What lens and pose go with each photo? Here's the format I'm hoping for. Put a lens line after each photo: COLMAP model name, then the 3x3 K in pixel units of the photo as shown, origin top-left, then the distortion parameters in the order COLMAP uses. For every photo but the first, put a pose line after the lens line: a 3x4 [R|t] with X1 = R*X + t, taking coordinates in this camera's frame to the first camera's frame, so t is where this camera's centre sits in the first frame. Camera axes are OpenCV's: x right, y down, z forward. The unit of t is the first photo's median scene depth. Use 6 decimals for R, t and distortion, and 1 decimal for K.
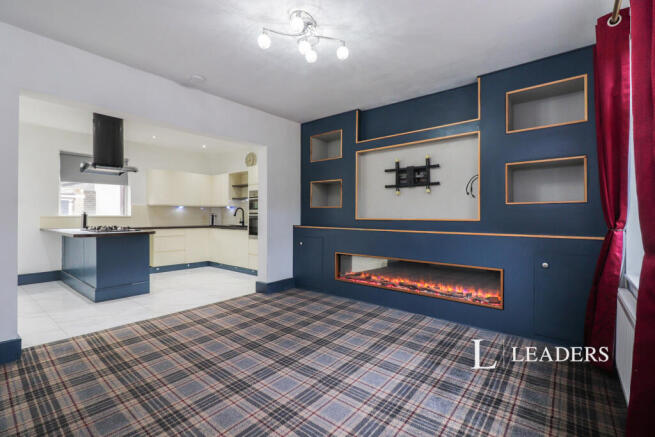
lens RADIAL K [[301.3, 0, 327.1], [0, 301.3, 217.6], [0, 0, 1]] dist [-0.003581, 0.000014]
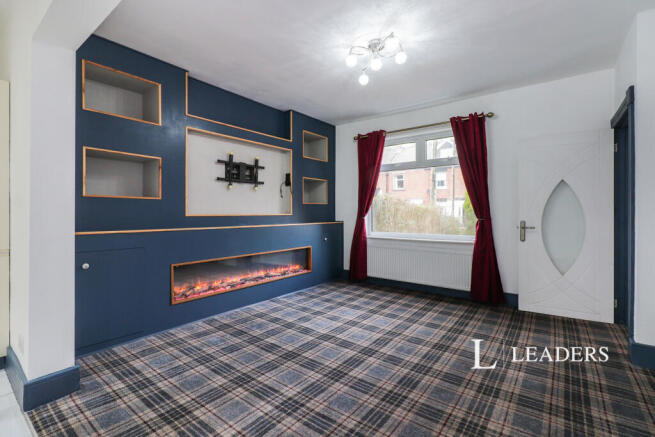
lens RADIAL K [[301.3, 0, 327.6], [0, 301.3, 213.7], [0, 0, 1]] dist [-0.003581, 0.000014]
pose [[-0.035048, -0.013626, 0.999293, -0.778888], [0.000071, 0.999907, 0.013637, -0.012702], [-0.999386, 0.000549, -0.035044, 0.779807]]
